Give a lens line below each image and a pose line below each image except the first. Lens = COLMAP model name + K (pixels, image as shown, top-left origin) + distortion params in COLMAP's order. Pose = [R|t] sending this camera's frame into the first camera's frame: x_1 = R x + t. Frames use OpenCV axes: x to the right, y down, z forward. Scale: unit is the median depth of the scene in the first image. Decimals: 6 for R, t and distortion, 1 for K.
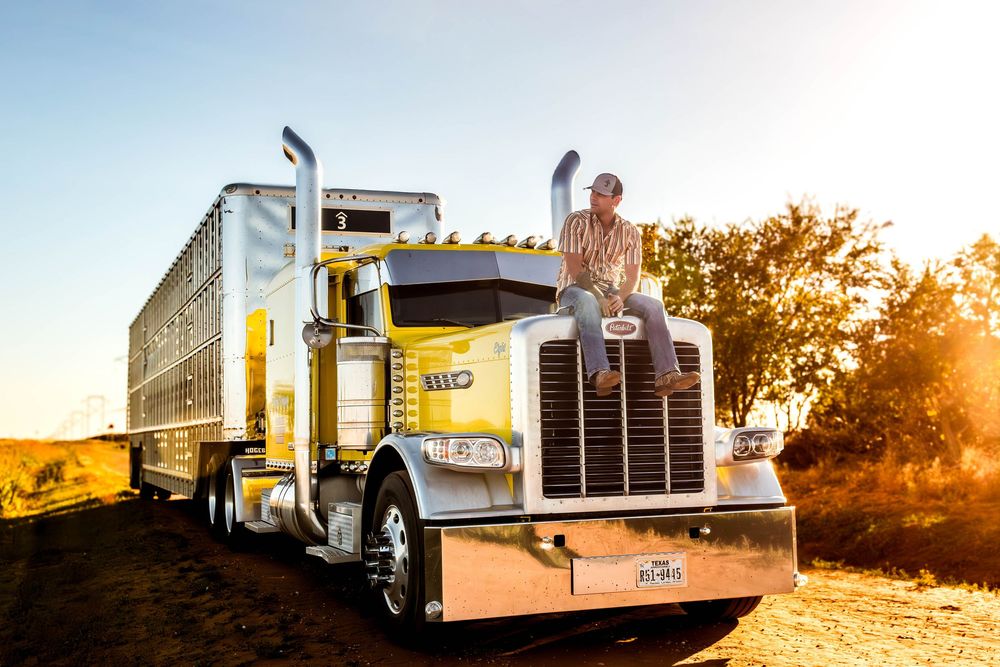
lens RADIAL K [[1140.6, 0, 497.0], [0, 1140.6, 330.1], [0, 0, 1]] dist [-0.011428, 0.000000]
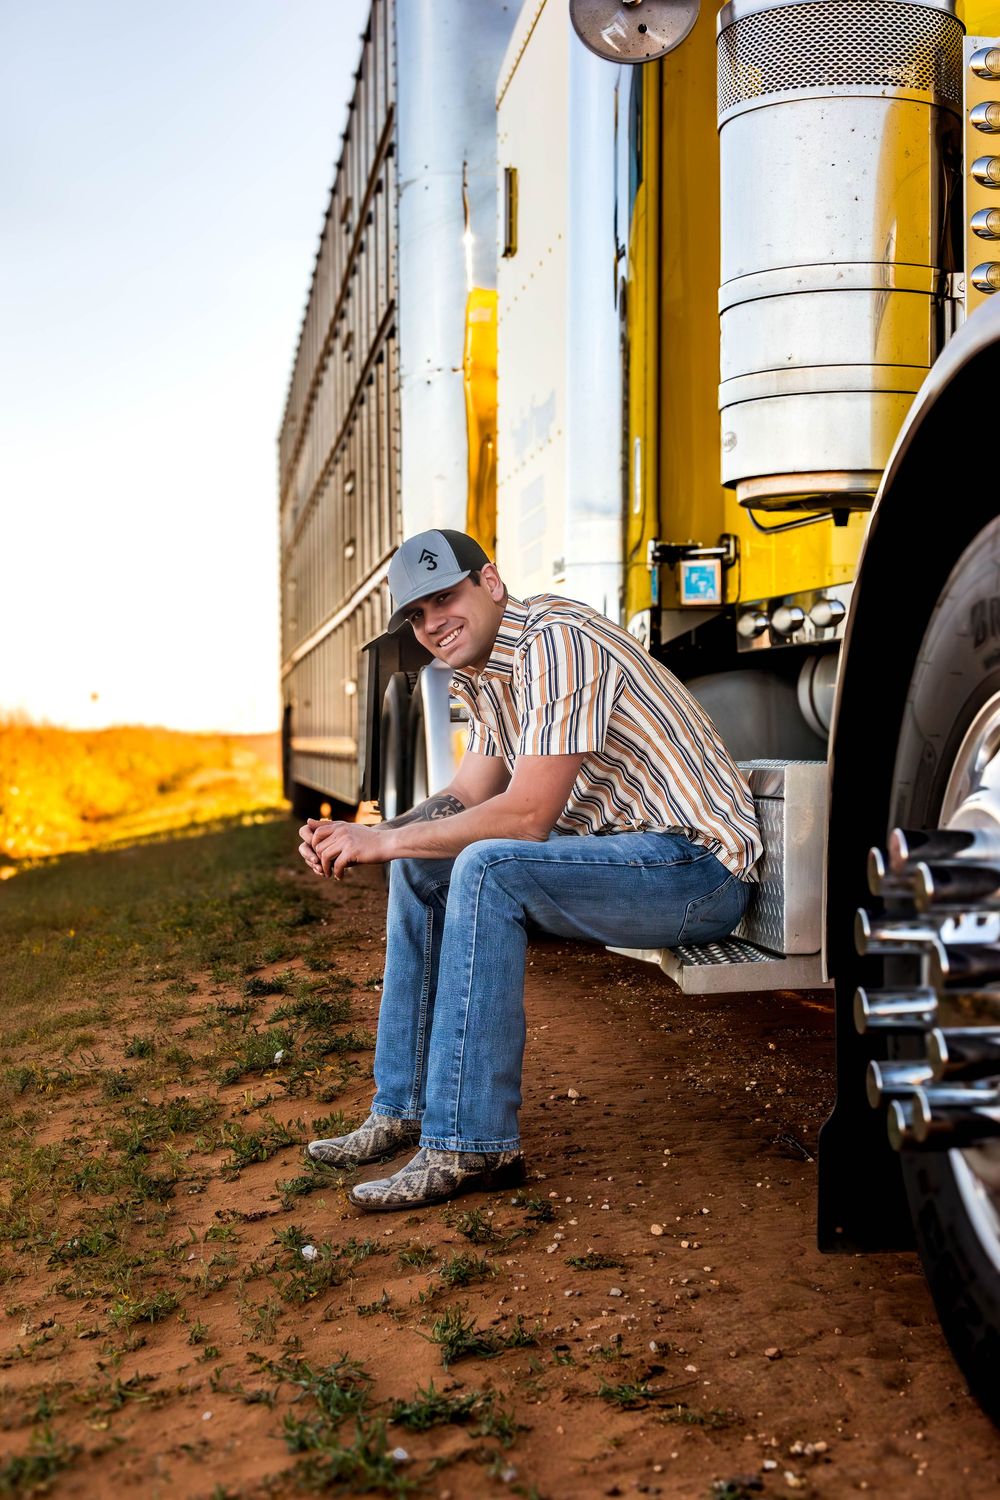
lens RADIAL K [[2231.1, 0, 497.0], [0, 2231.1, 752.4], [0, 0, 1]] dist [0.013675, 0.000000]
pose [[0.968792, 0.017358, -0.247265, -0.065306], [0.006916, 0.995264, 0.096962, 0.101086], [0.247777, -0.095646, 0.964084, 0.503009]]
